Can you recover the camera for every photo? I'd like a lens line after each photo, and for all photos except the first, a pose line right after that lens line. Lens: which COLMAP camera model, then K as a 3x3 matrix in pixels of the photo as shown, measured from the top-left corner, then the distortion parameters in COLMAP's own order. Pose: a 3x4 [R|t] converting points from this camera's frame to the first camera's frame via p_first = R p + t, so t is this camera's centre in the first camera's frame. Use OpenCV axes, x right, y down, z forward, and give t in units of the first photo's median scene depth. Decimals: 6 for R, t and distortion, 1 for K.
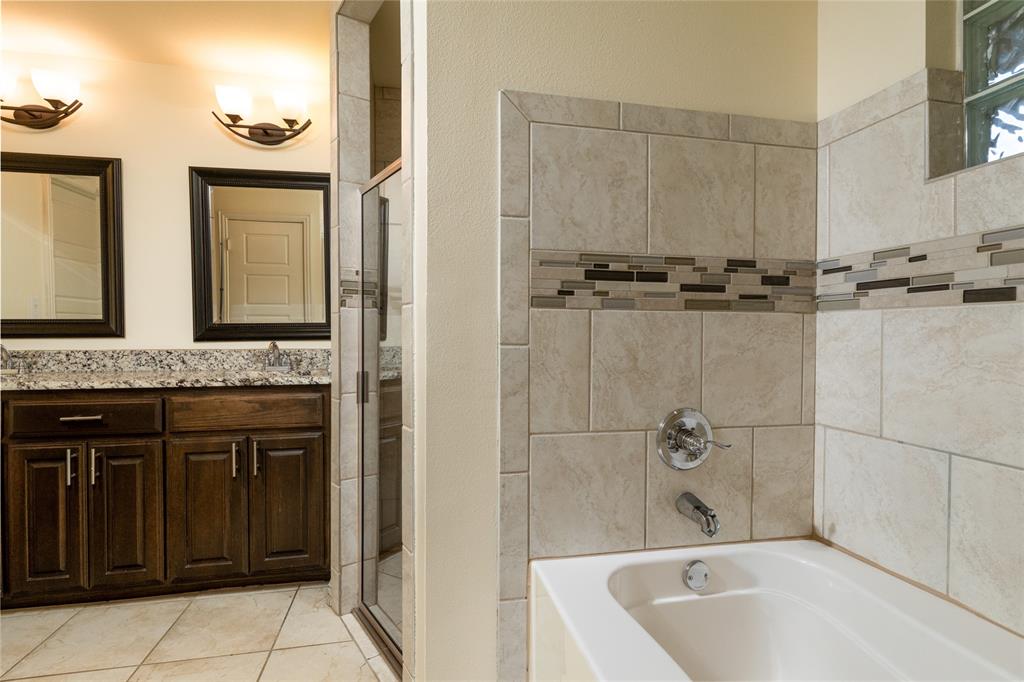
lens RADIAL K [[488.2, 0, 513.2], [0, 488.2, 339.2], [0, 0, 1]] dist [0.003016, -0.000772]
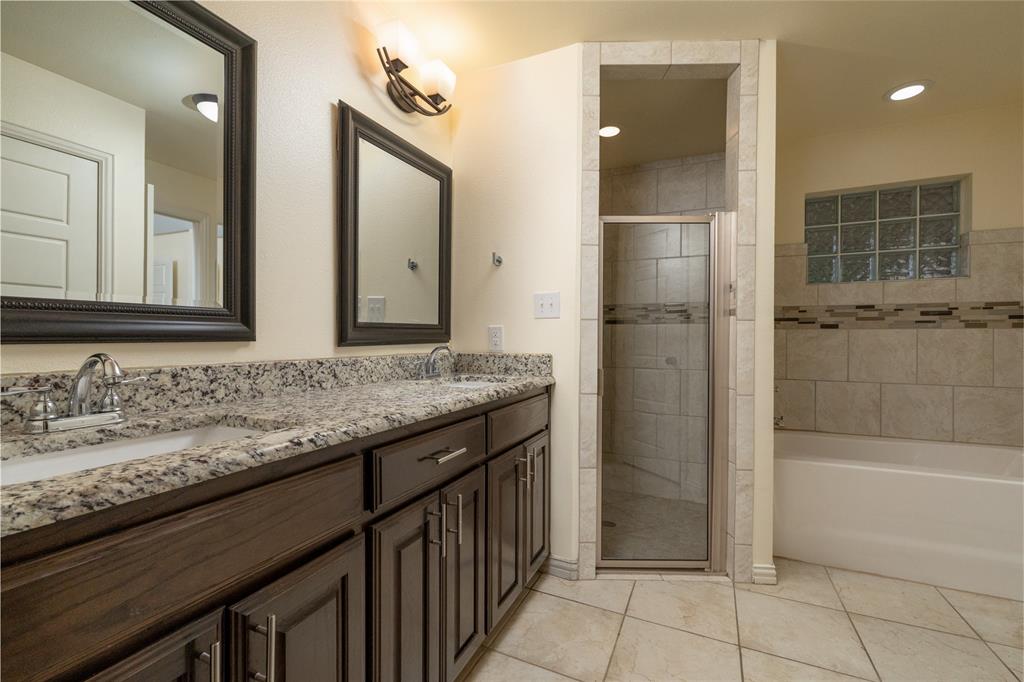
lens RADIAL K [[442.5, 0, 512.6], [0, 442.5, 341.1], [0, 0, 1]] dist [0.002539, -0.000309]
pose [[0.581673, -0.002841, 0.813418, -1.075243], [0.002362, 0.999996, 0.001804, -0.003648], [-0.813419, 0.000873, 0.581677, 0.442441]]
